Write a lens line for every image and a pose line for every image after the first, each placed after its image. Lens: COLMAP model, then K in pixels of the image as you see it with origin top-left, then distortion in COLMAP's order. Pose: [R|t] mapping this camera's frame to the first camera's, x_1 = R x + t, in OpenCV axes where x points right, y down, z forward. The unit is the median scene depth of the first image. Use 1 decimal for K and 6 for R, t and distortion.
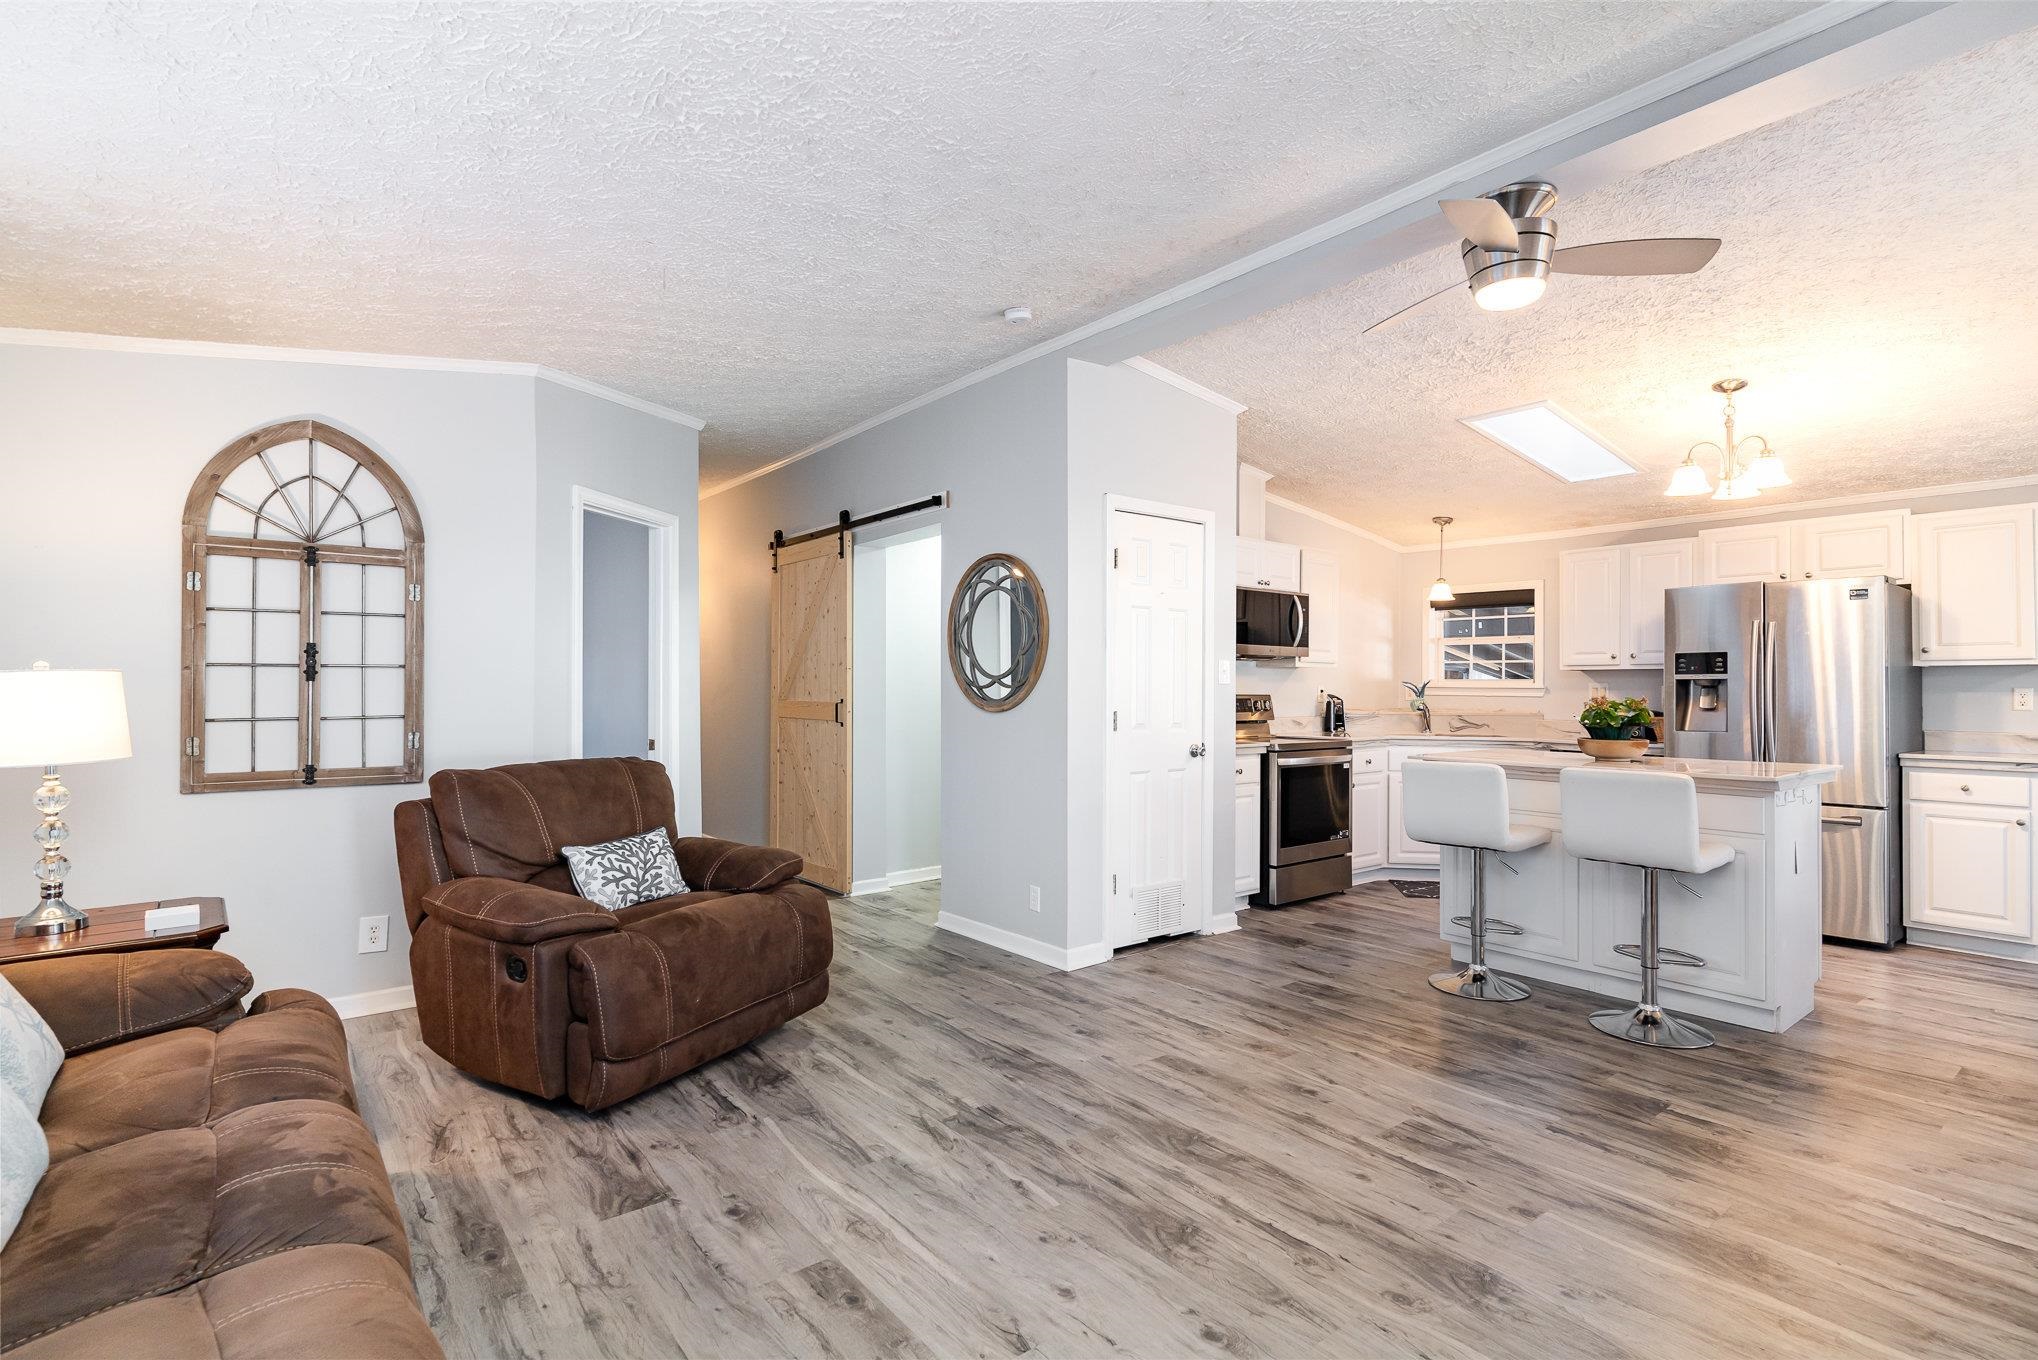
lens RADIAL K [[971.6, 0, 1019.0], [0, 971.6, 680.0], [0, 0, 1]] dist [0.003119, 0.000417]
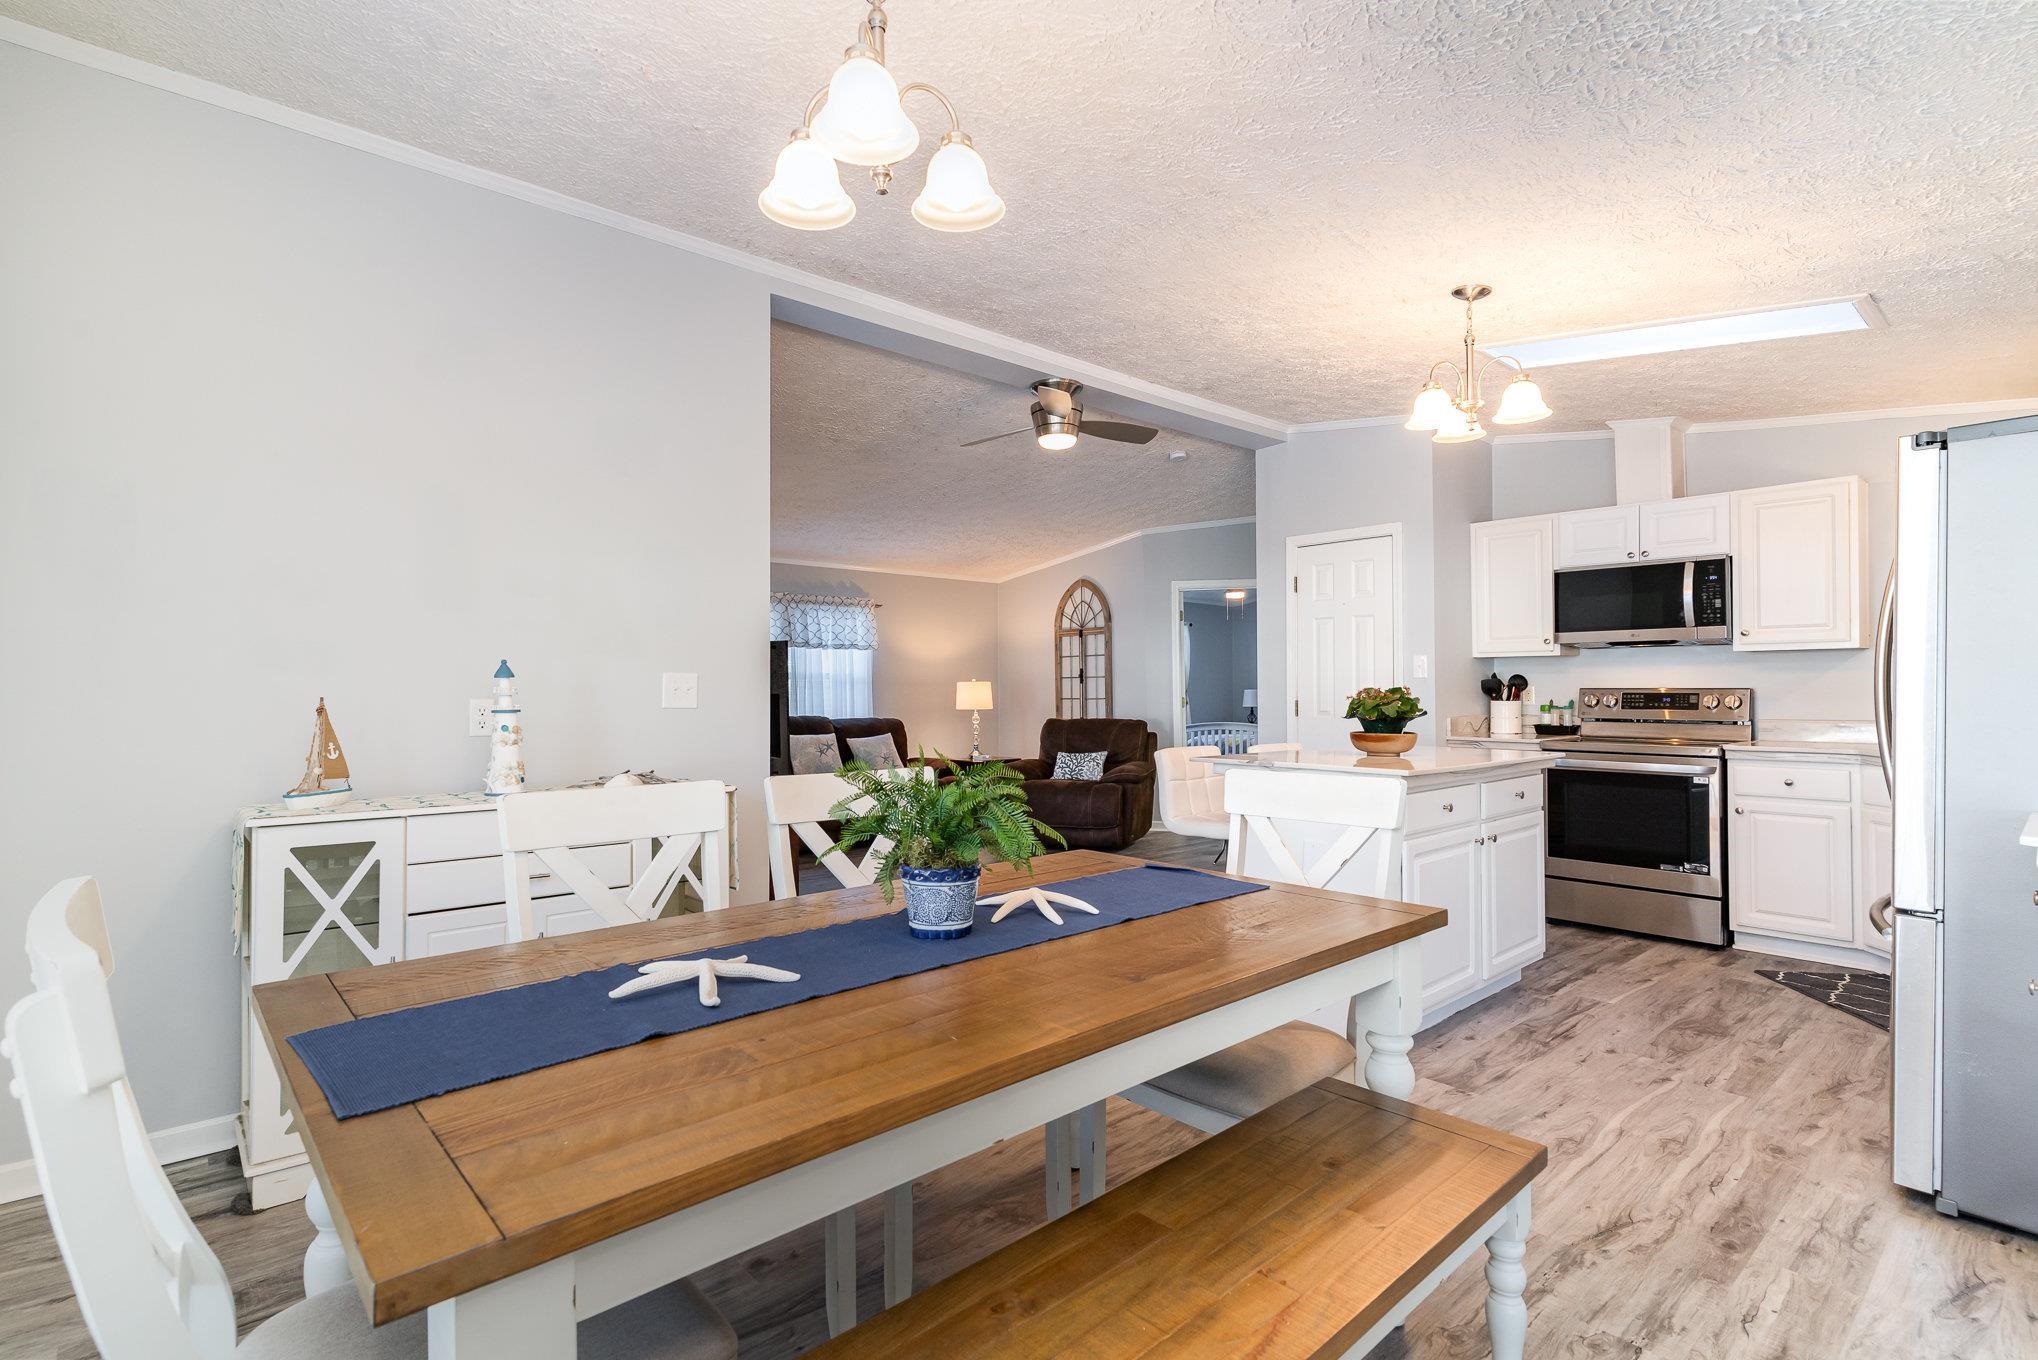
lens RADIAL K [[989.7, 0, 1013.2], [0, 989.7, 676.3], [0, 0, 1]] dist [0.014273, -0.000022]
pose [[0.055426, -0.016158, -0.998332, 1.570065], [0.011615, 0.999812, -0.015537, 0.017208], [0.998395, -0.010734, 0.055603, 0.598209]]
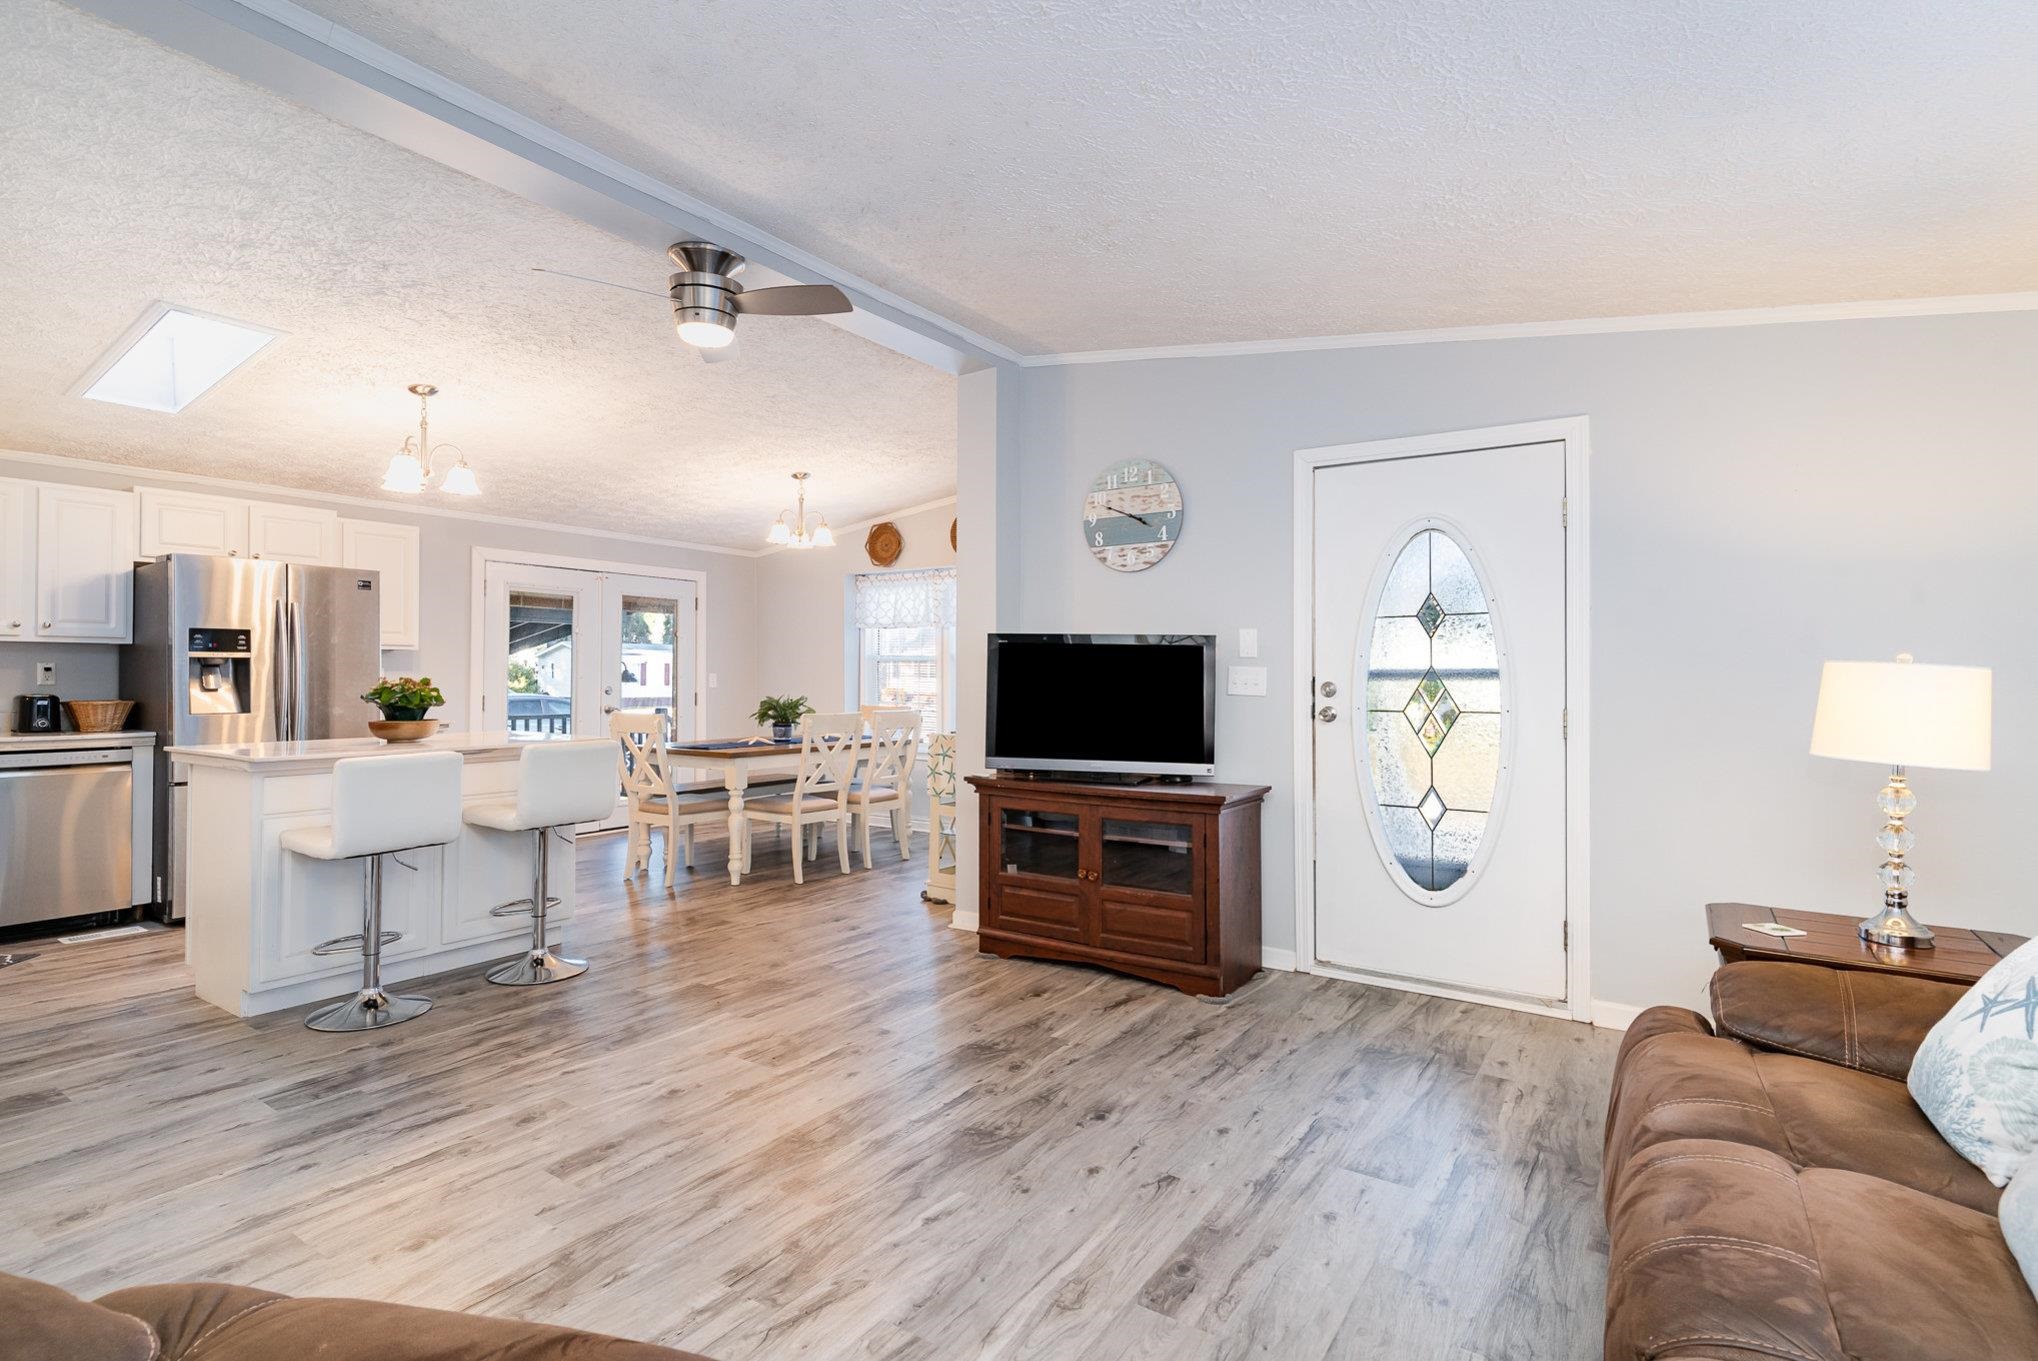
lens RADIAL K [[993.5, 0, 1009.7], [0, 993.5, 674.3], [0, 0, 1]] dist [0.001126, 0.000009]
pose [[-0.297739, -0.005186, 0.954633, -0.539939], [-0.014391, 0.999896, 0.000944, 0.004538], [-0.954539, -0.013457, -0.297782, 0.723298]]
